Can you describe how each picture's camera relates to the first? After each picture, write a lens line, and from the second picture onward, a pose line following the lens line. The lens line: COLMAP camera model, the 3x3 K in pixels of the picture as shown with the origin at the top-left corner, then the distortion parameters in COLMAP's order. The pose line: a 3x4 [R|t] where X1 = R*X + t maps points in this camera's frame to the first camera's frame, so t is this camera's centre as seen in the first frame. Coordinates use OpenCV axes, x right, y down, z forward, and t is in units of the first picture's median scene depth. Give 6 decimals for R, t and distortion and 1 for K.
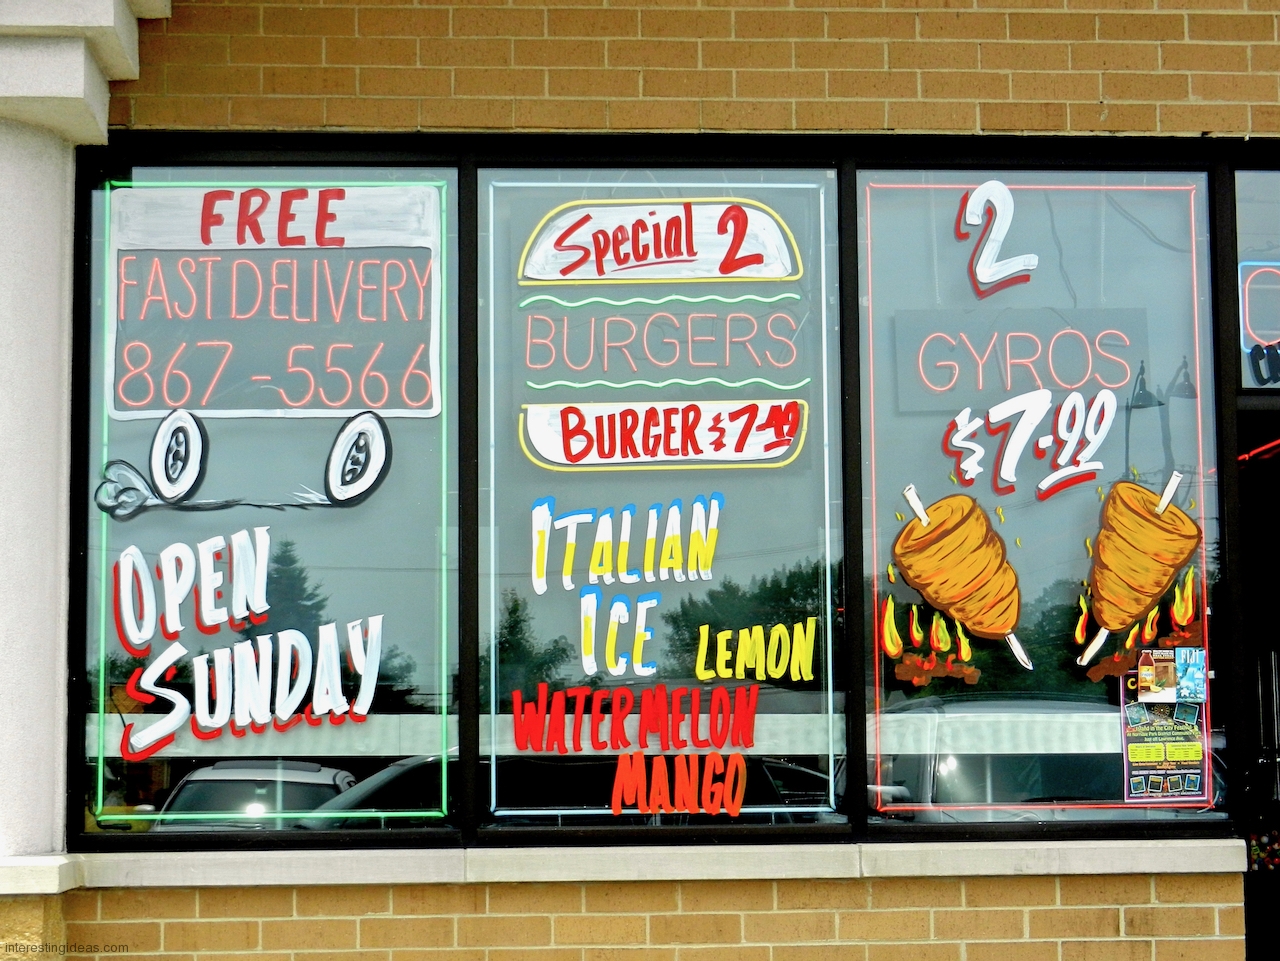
lens RADIAL K [[2911.9, 0, 640.2], [0, 2911.9, 480.0], [0, 0, 1]] dist [-0.164342, 0.000000]
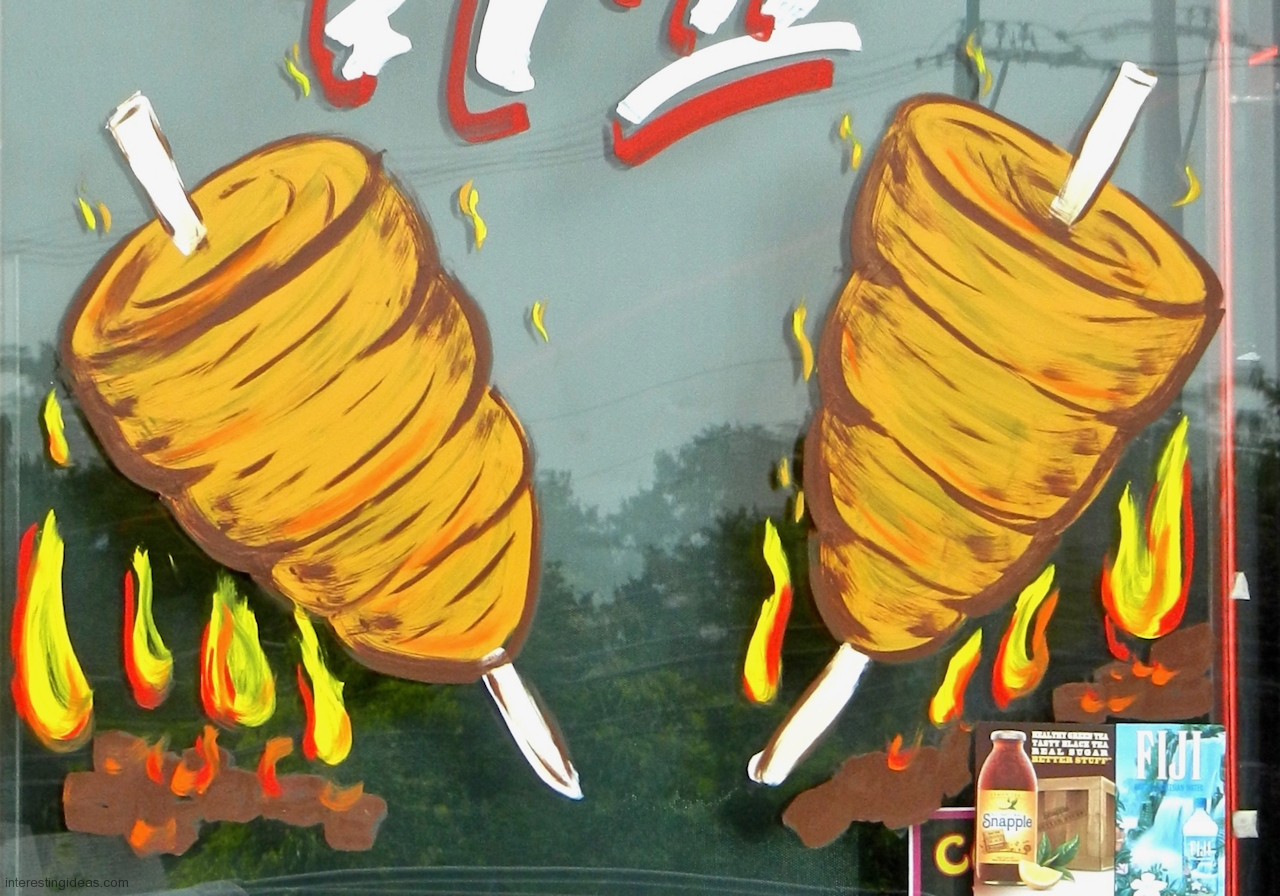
lens RADIAL K [[5532.0, 0, 639.9], [0, 5532.0, 448.1], [0, 0, 1]] dist [-0.031455, 0.000000]
pose [[0.994150, 0.011272, 0.107416, 0.085335], [-0.018732, 0.997462, 0.068699, -0.001877], [-0.106369, -0.070309, 0.991838, 0.495573]]
